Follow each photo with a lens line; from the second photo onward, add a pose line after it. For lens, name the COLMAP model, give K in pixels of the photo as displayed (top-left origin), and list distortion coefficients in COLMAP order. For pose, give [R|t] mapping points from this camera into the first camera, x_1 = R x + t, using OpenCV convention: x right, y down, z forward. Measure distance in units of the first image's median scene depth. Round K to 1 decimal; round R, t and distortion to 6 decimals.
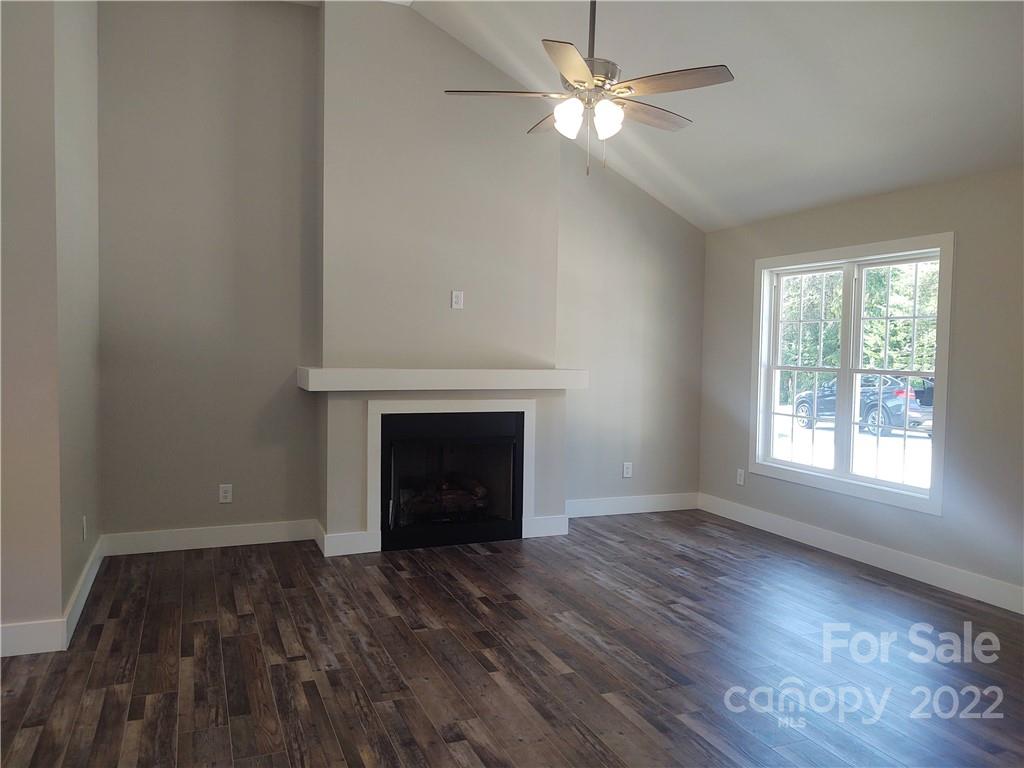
lens RADIAL K [[789.4, 0, 512.0], [0, 789.4, 384.0], [0, 0, 1]] dist [0.003109, -0.030811]
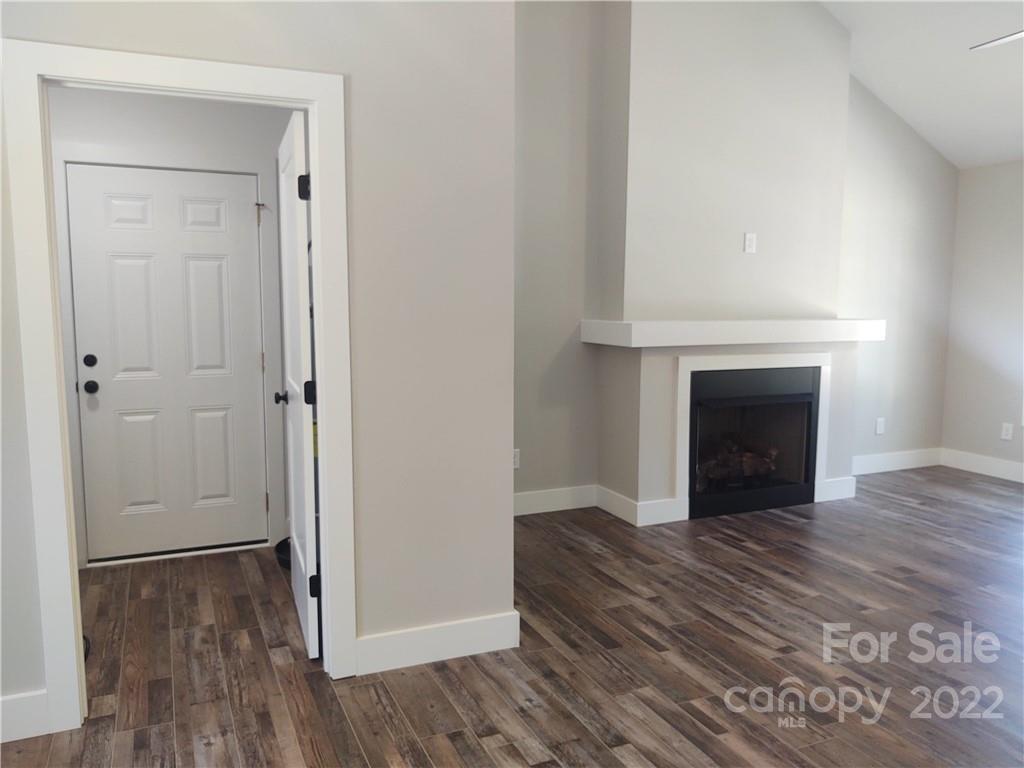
lens RADIAL K [[794.1, 0, 510.2], [0, 794.1, 409.1], [0, 0, 1]] dist [0.005539, -0.083898]
pose [[0.999754, -0.012586, 0.018261, -0.393596], [0.010787, 0.995372, 0.095490, -0.007944], [-0.019378, -0.095270, 0.995263, 0.091920]]
